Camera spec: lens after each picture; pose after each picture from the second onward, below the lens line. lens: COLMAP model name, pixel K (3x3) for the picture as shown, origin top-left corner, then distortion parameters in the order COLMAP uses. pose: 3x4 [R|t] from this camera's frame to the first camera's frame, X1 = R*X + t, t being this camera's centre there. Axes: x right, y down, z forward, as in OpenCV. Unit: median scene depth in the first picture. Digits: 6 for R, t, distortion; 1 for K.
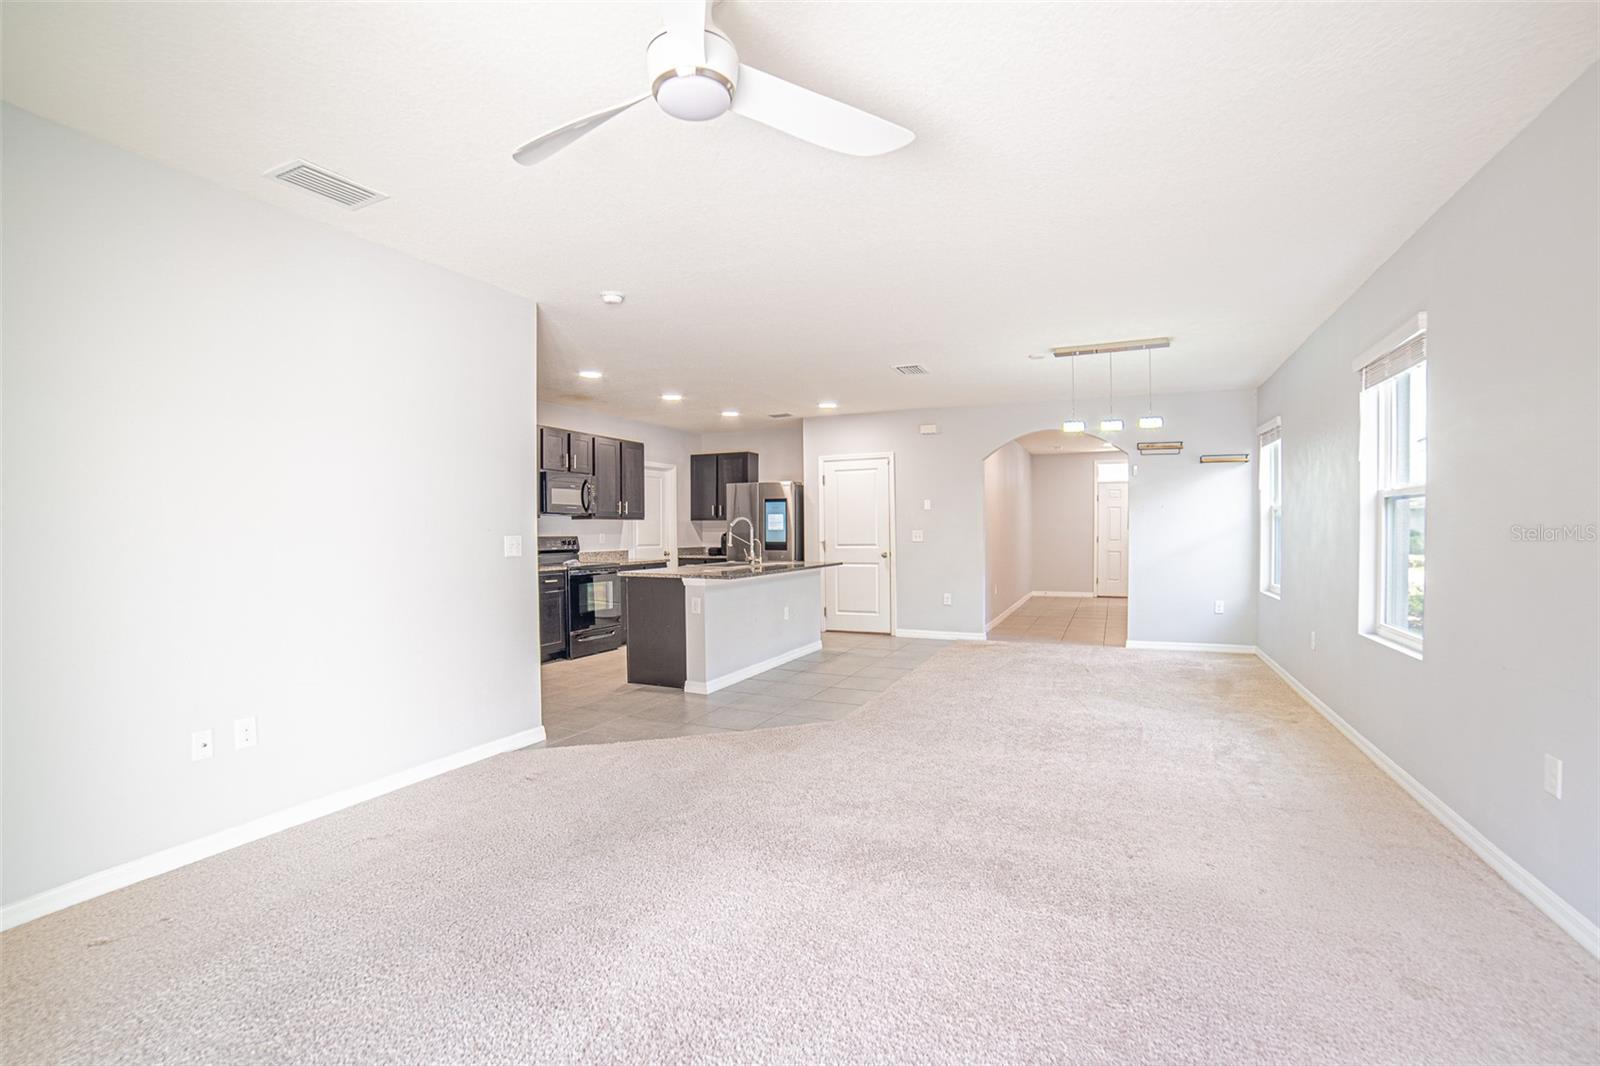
lens RADIAL K [[684.2, 0, 812.3], [0, 684.2, 533.9], [0, 0, 1]] dist [-0.028610, -0.000230]
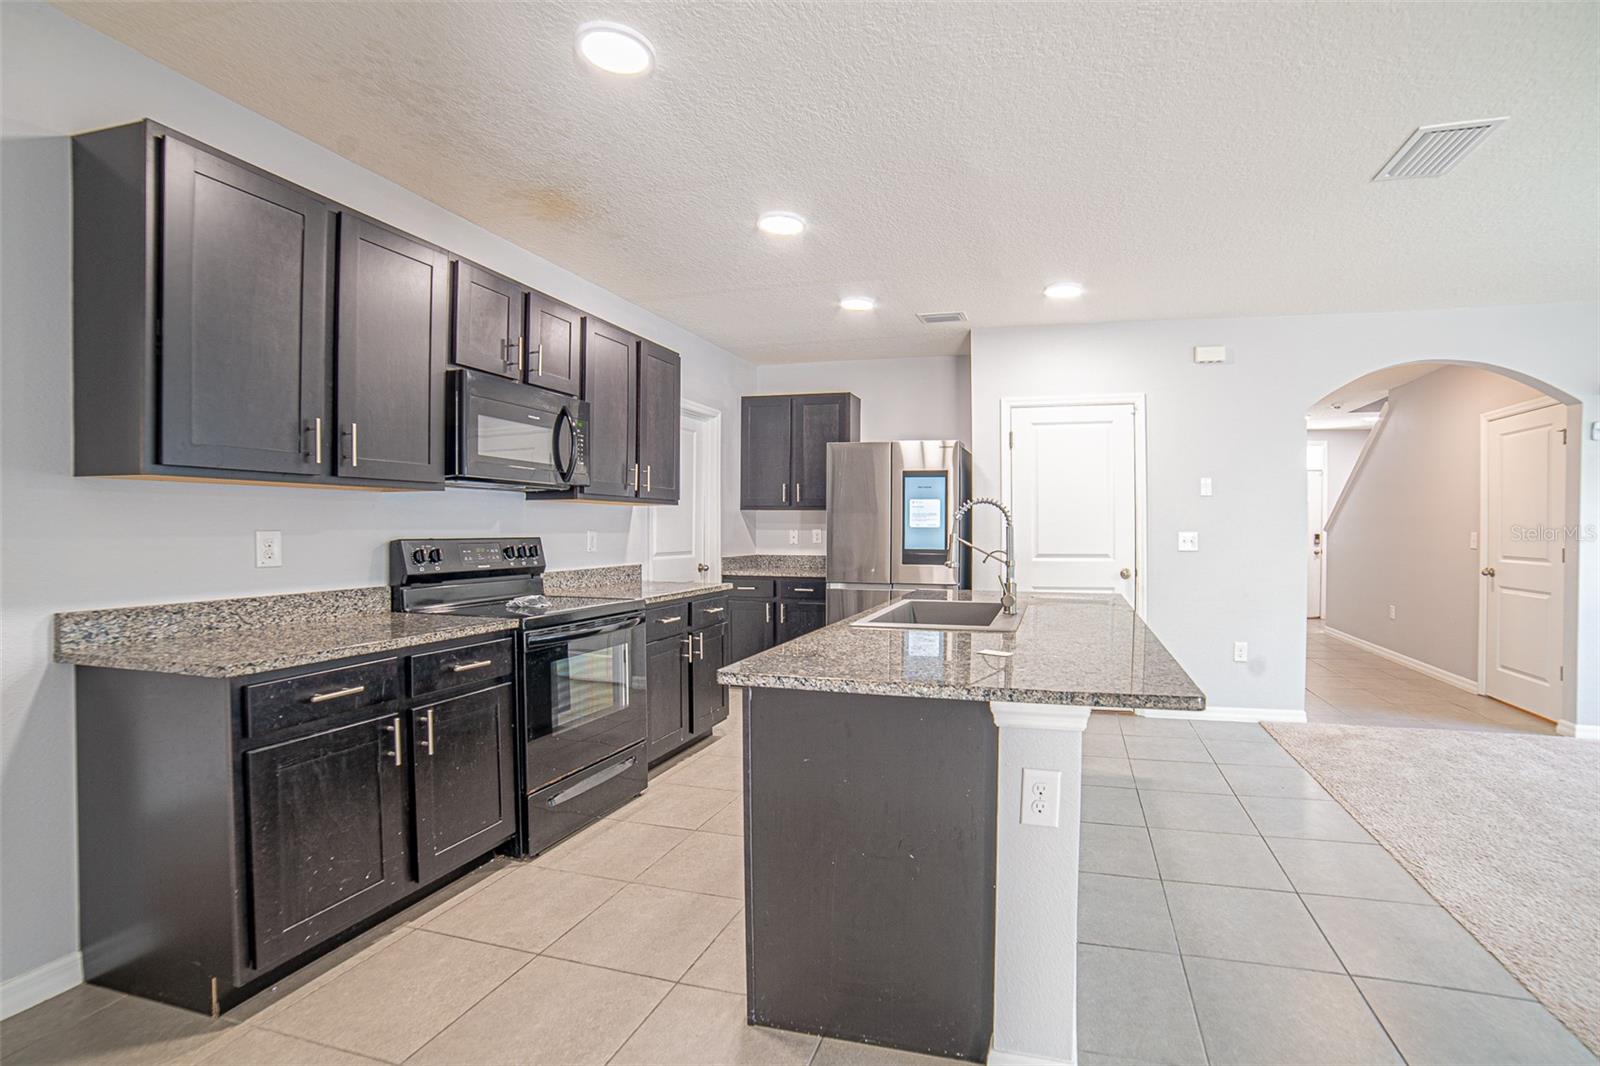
lens RADIAL K [[684.2, 0, 909.9], [0, 684.2, 530.2], [0, 0, 1]] dist [-0.028610, -0.000230]
pose [[0.979844, 0.009969, 0.199513, -0.185859], [-0.009615, 0.999950, -0.002747, -0.002237], [-0.199531, 0.000773, 0.979891, 0.490122]]
